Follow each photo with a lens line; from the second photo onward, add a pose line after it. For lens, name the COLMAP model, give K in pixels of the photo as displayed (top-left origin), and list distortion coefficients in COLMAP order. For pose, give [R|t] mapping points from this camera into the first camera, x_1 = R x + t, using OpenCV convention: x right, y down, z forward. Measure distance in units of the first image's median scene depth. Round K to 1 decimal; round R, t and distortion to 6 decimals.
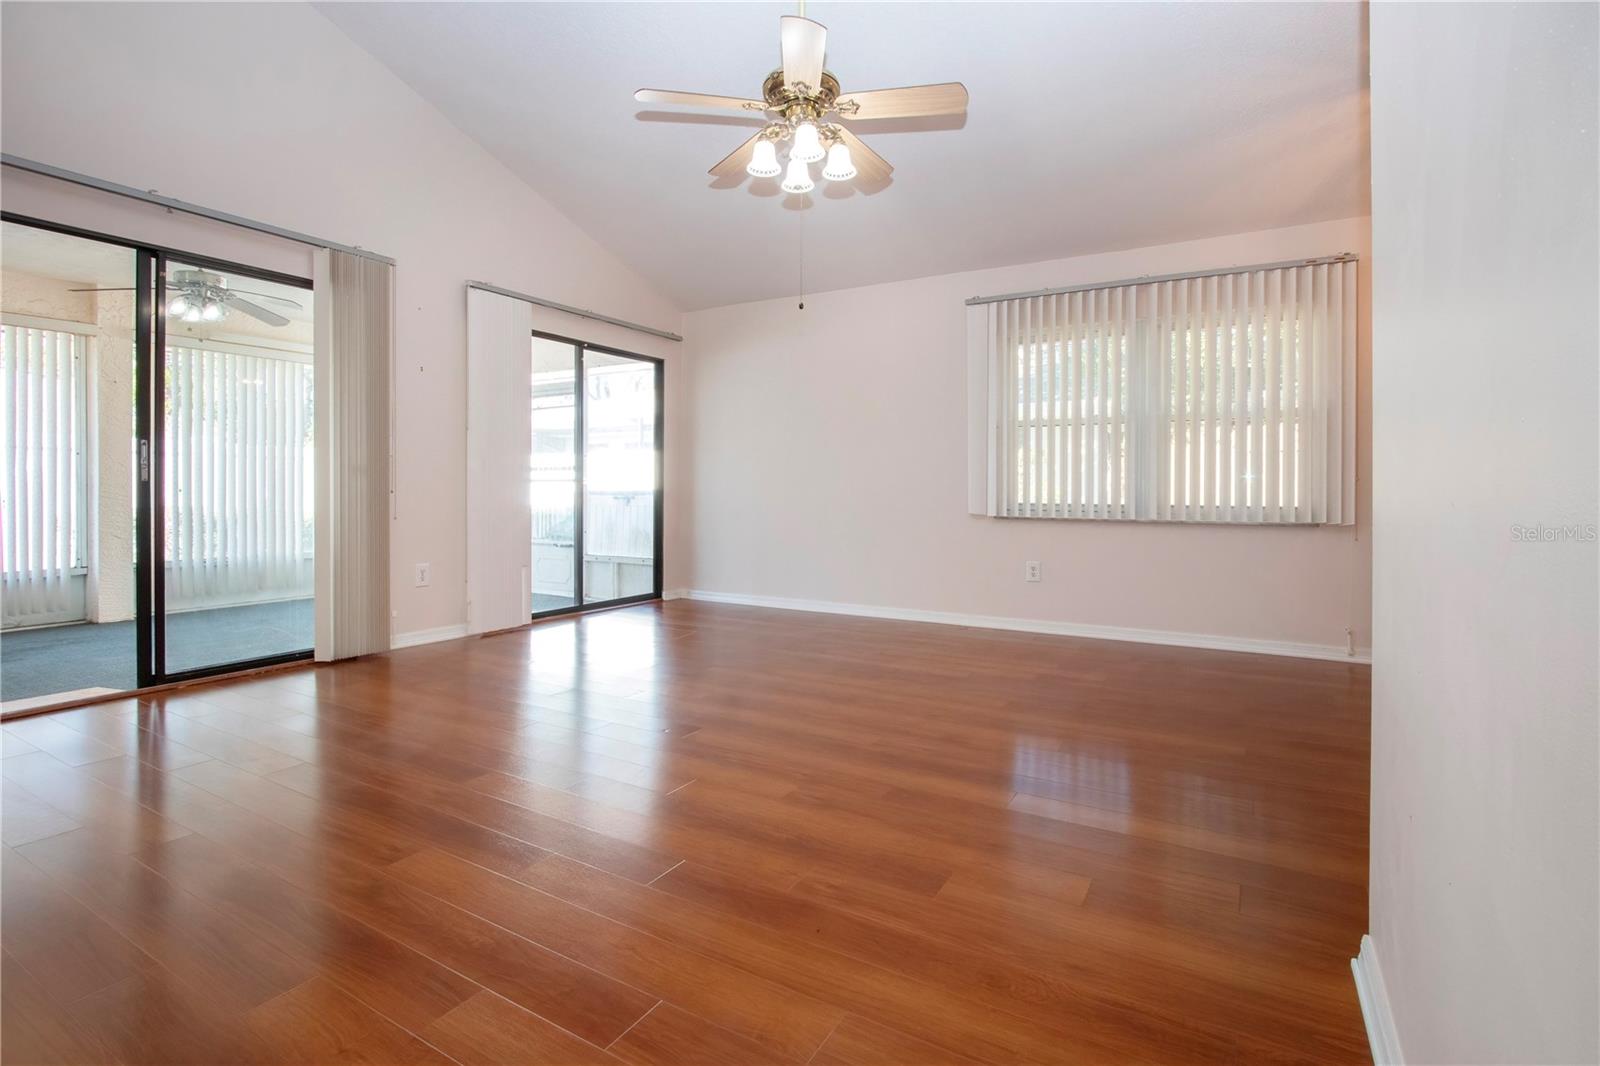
lens RADIAL K [[733.5, 0, 828.4], [0, 733.5, 494.4], [0, 0, 1]] dist [0.000171, -0.000052]
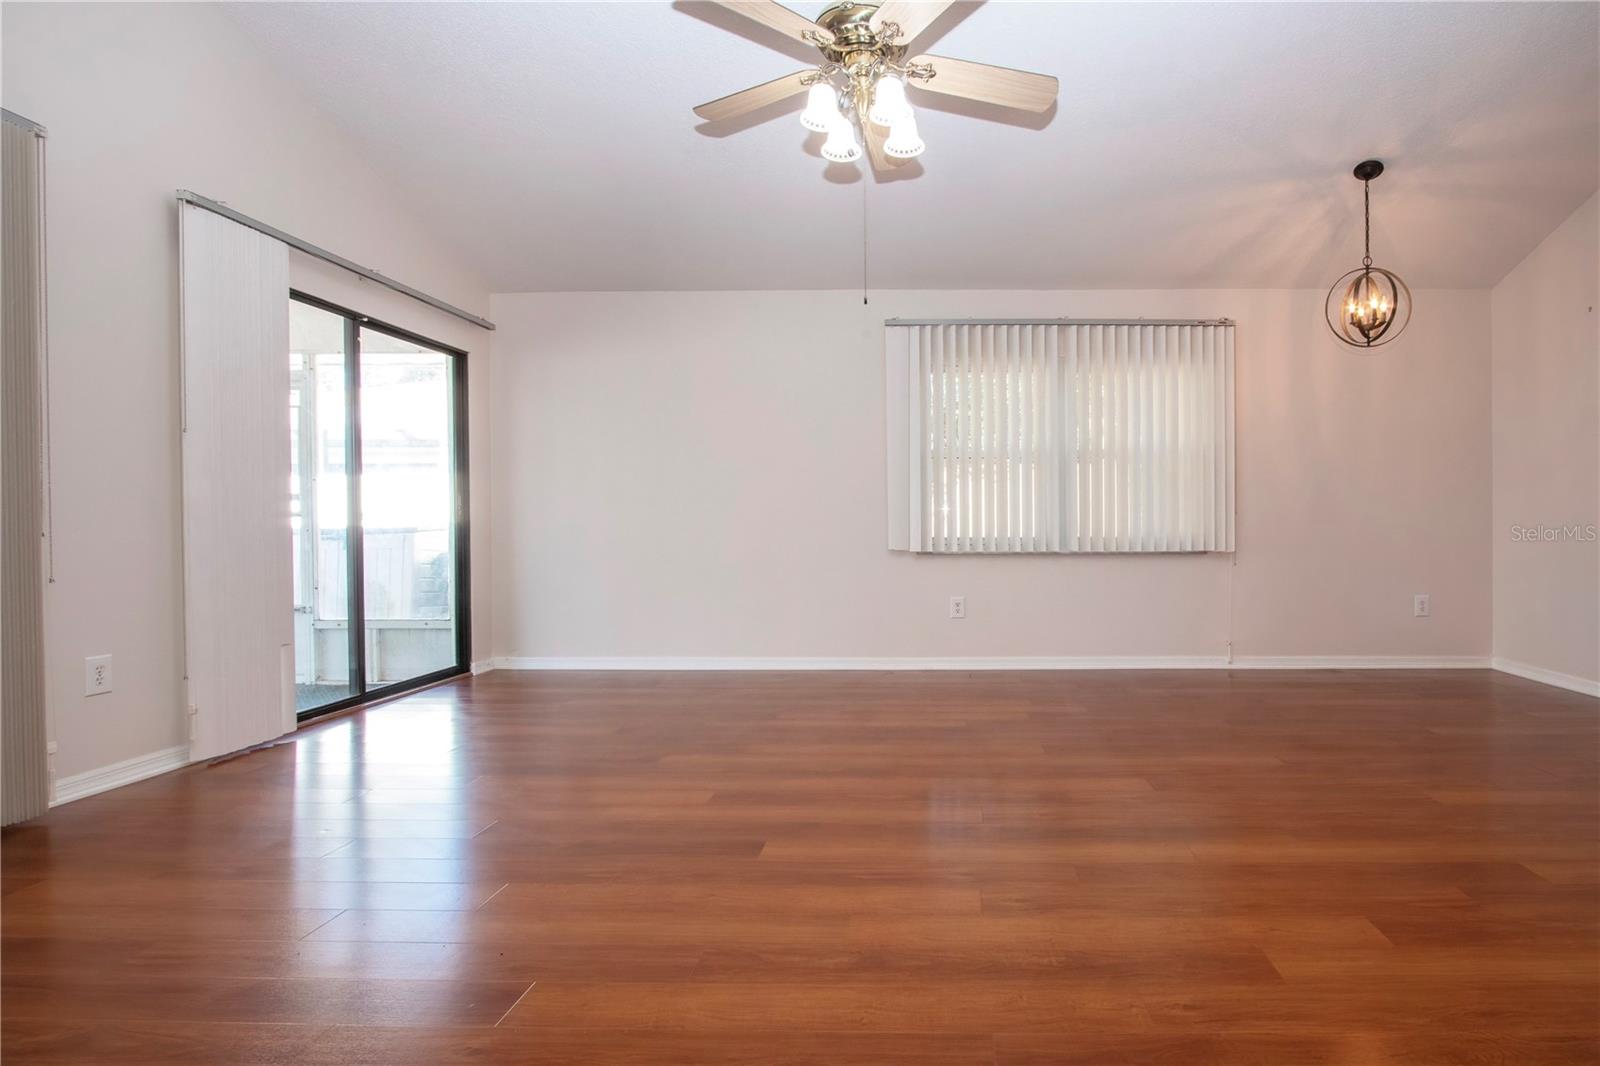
lens RADIAL K [[748.0, 0, 889.6], [0, 748.0, 530.4], [0, 0, 1]] dist [-0.006046, -0.000390]
pose [[0.883749, -0.012275, 0.467801, -0.255032], [0.009632, 0.999921, 0.008042, -0.005889], [-0.467863, -0.002601, 0.883797, 0.159819]]
